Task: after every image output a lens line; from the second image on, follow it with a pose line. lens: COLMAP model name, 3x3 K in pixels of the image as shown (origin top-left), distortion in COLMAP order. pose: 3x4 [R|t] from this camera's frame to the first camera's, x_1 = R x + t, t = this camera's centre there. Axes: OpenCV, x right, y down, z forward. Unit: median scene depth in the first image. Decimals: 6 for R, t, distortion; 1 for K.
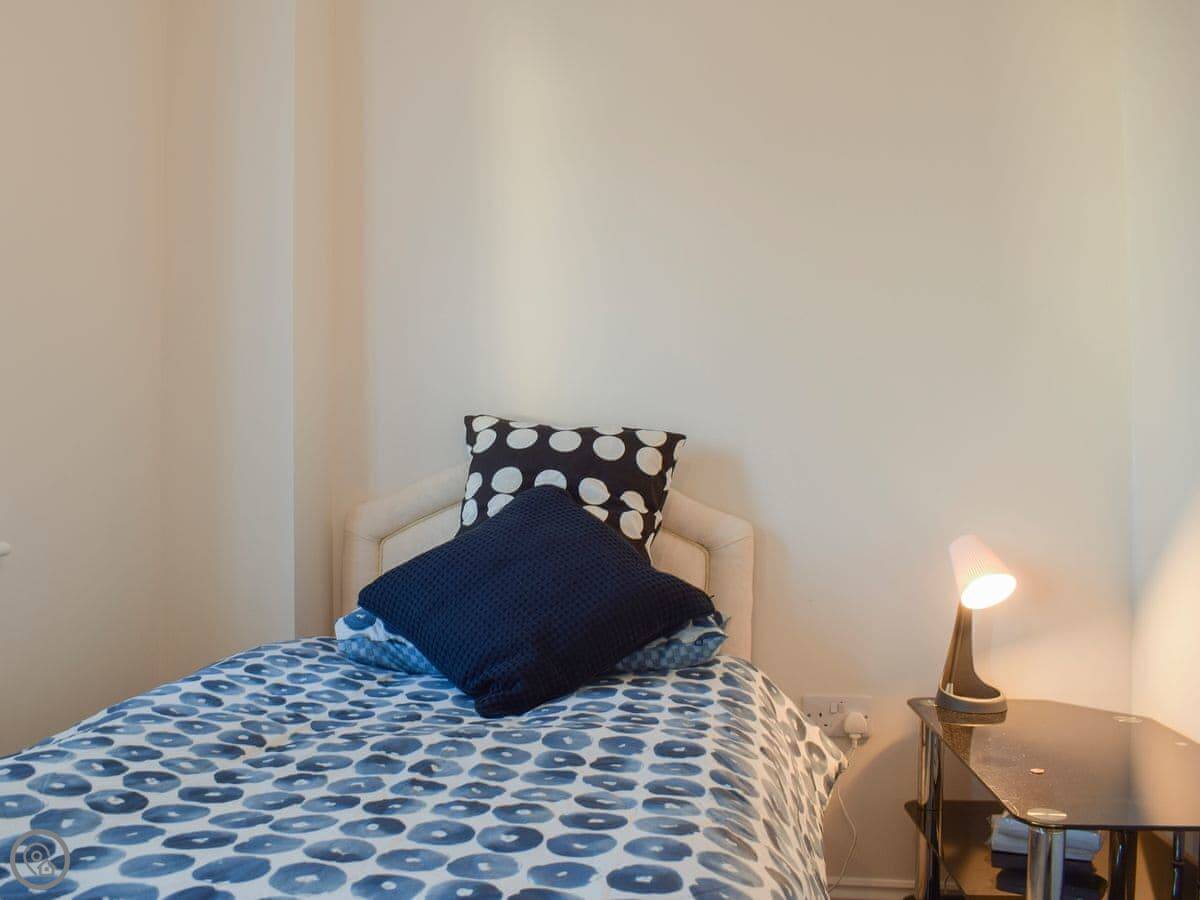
lens RADIAL K [[1066.9, 0, 657.8], [0, 1066.9, 453.5], [0, 0, 1]] dist [-0.117021, 0.026227]
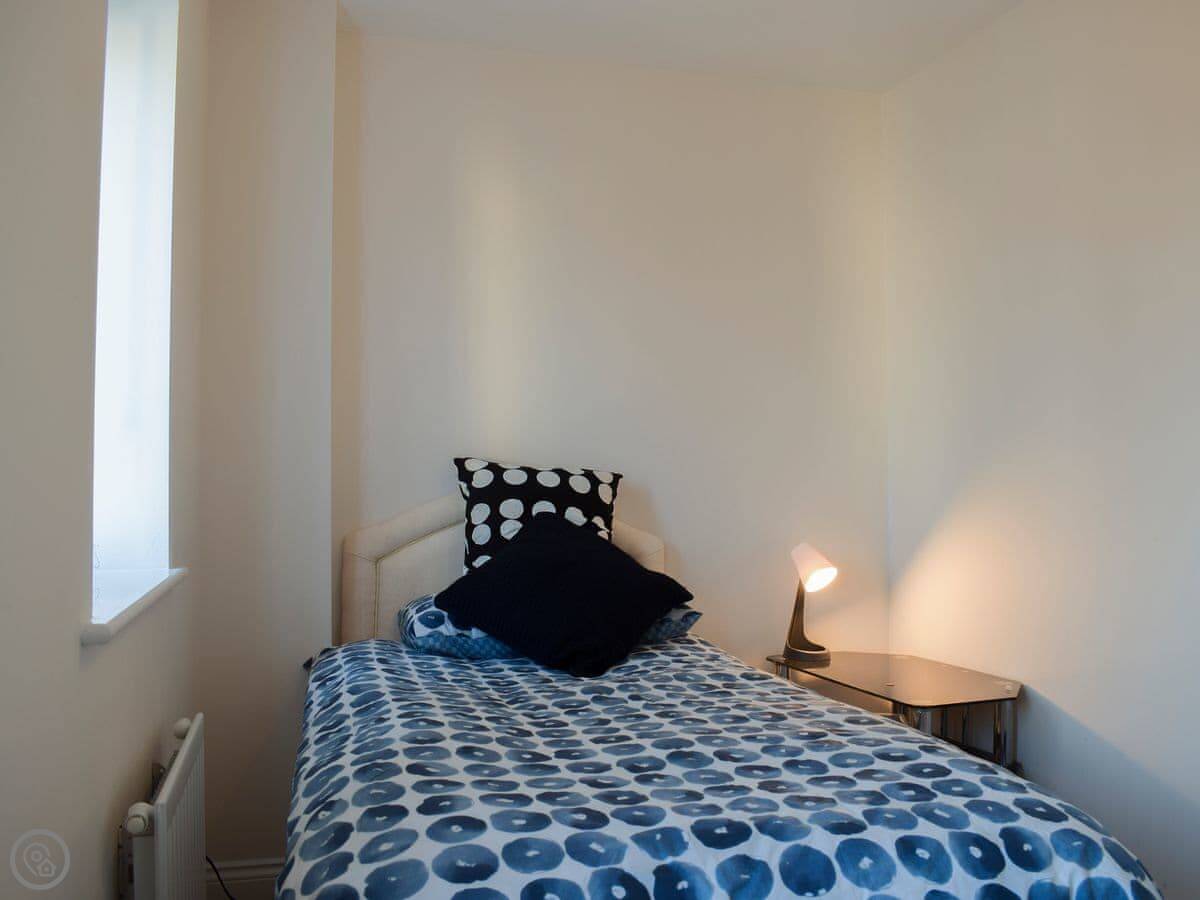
lens RADIAL K [[1066.9, 0, 657.8], [0, 1066.9, 453.5], [0, 0, 1]] dist [-0.117021, 0.026227]
pose [[0.885860, 0.013814, 0.463748, -0.588791], [0.000891, 0.999504, -0.031474, -0.001603], [-0.463953, 0.028295, 0.885408, -0.236229]]
